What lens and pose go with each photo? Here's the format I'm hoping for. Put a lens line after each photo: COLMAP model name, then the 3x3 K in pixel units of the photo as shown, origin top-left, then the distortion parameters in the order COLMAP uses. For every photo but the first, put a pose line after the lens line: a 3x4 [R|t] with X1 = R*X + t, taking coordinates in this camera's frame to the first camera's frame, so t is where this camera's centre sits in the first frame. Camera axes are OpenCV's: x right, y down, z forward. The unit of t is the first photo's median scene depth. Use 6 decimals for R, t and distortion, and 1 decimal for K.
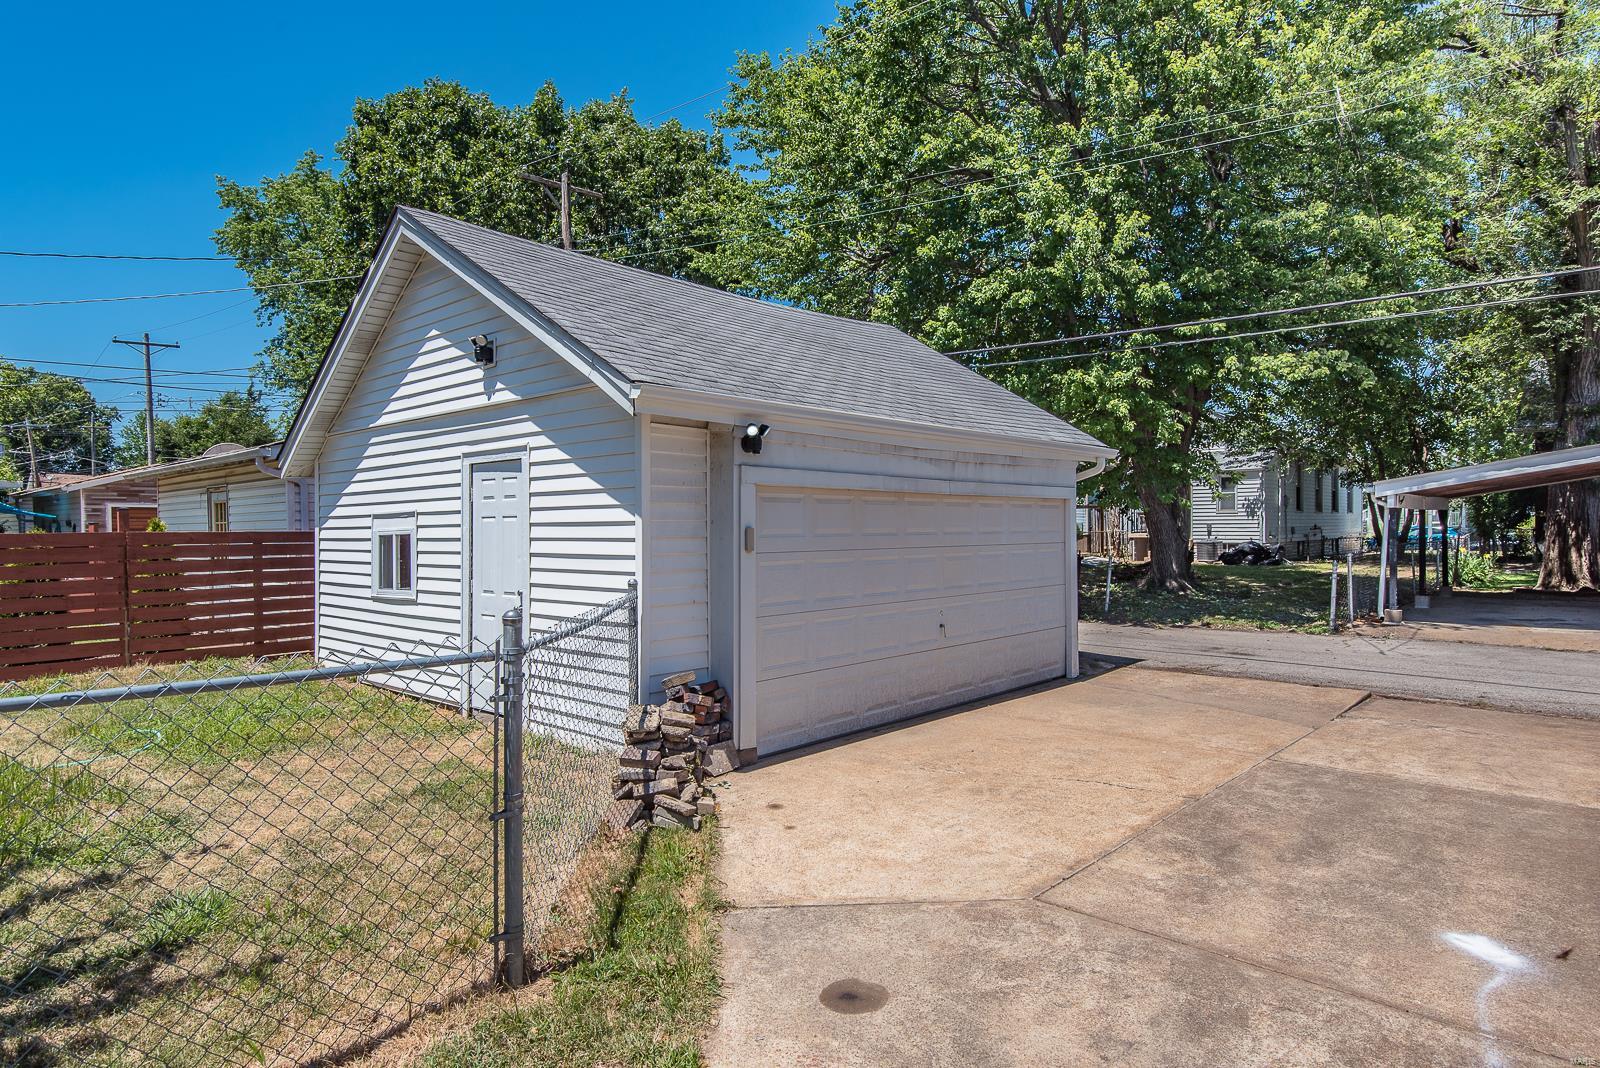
lens RADIAL K [[918.0, 0, 799.0], [0, 918.0, 534.7], [0, 0, 1]] dist [0.022241, -0.000052]
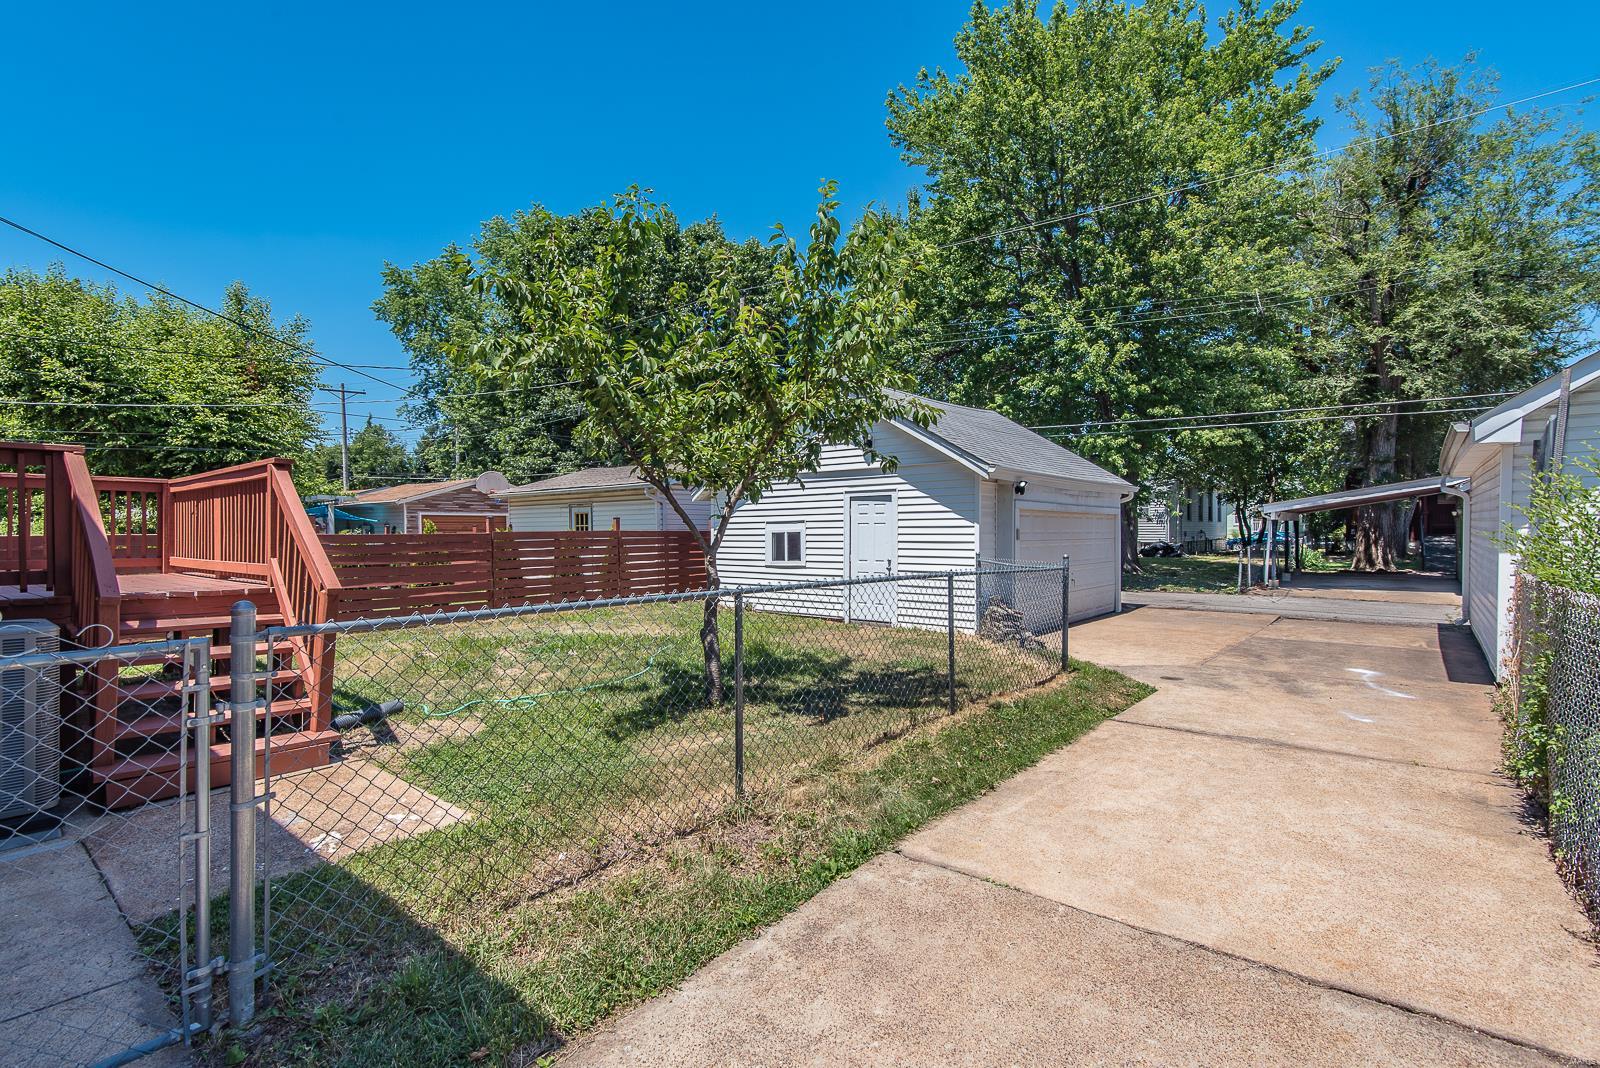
lens RADIAL K [[752.1, 0, 791.2], [0, 752.1, 541.3], [0, 0, 1]] dist [0.014270, -0.003129]
pose [[0.998840, 0.003140, 0.048045, -0.312190], [-0.003380, 0.999982, 0.004926, 0.006577], [-0.048029, -0.005082, 0.998833, -0.343260]]
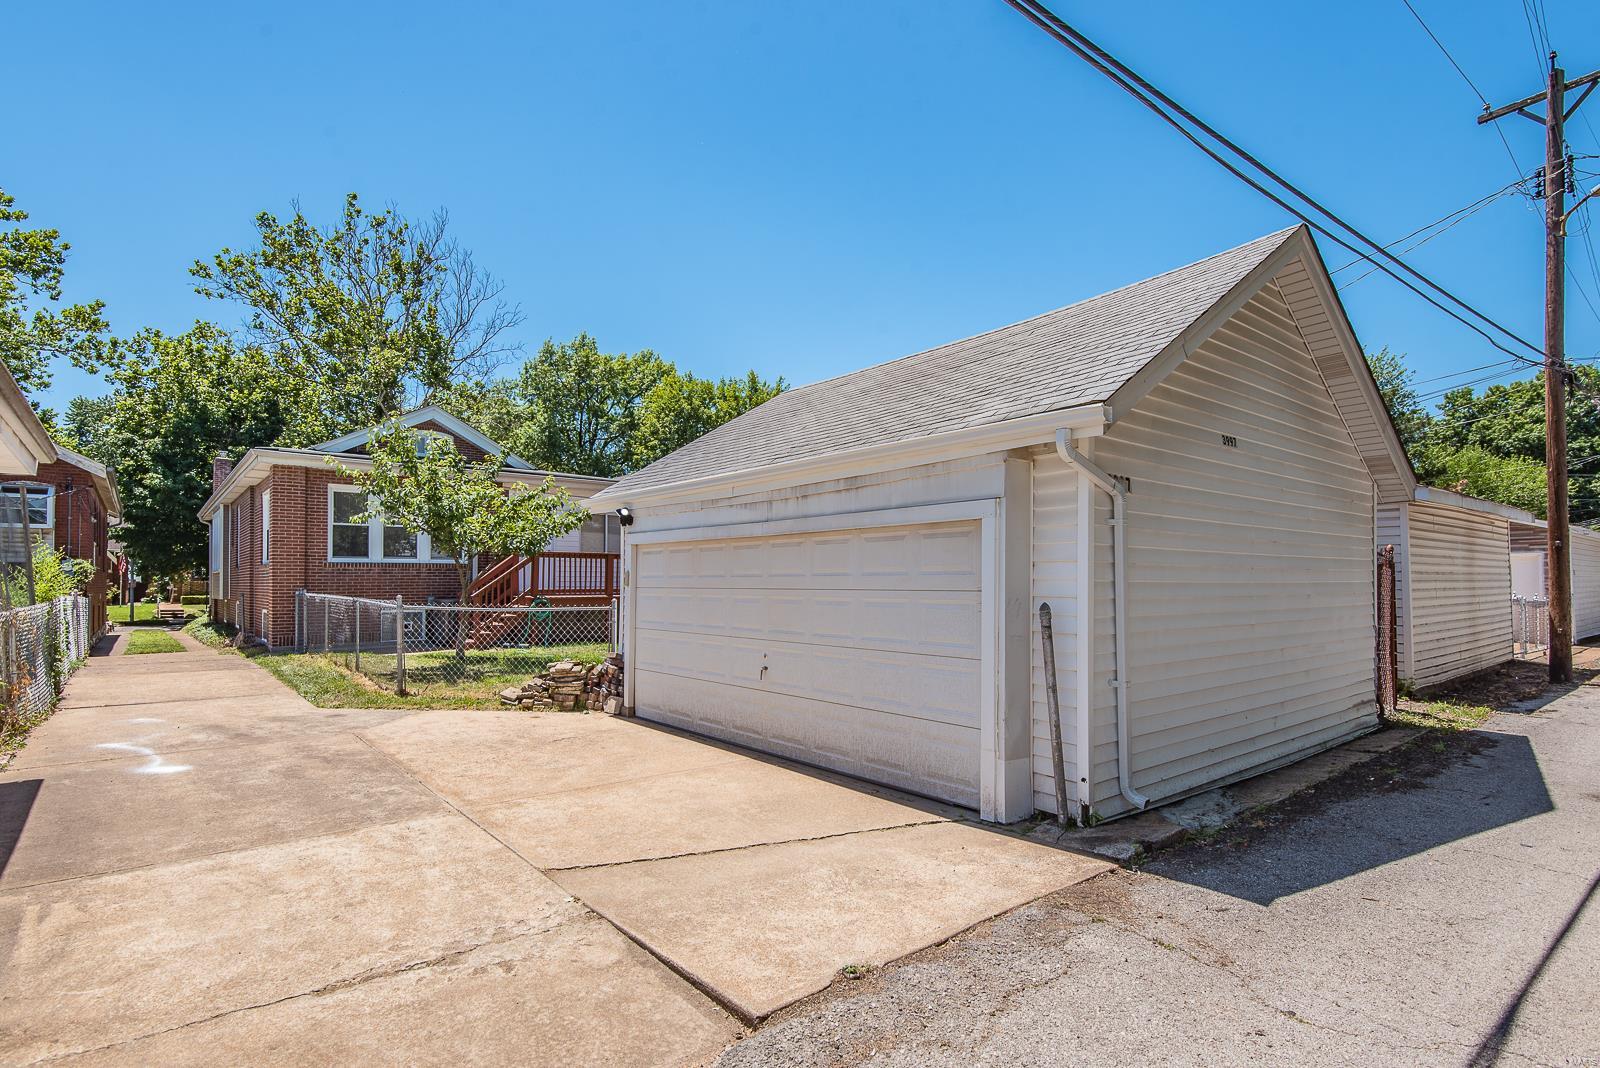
lens RADIAL K [[799.5, 0, 776.7], [0, 799.5, 568.6], [0, 0, 1]] dist [0.025212, 0.000563]
pose [[-0.164049, -0.007408, -0.986424, 0.600614], [-0.002026, 0.999972, -0.007173, -0.001514], [0.986450, 0.000822, -0.164060, 0.688177]]
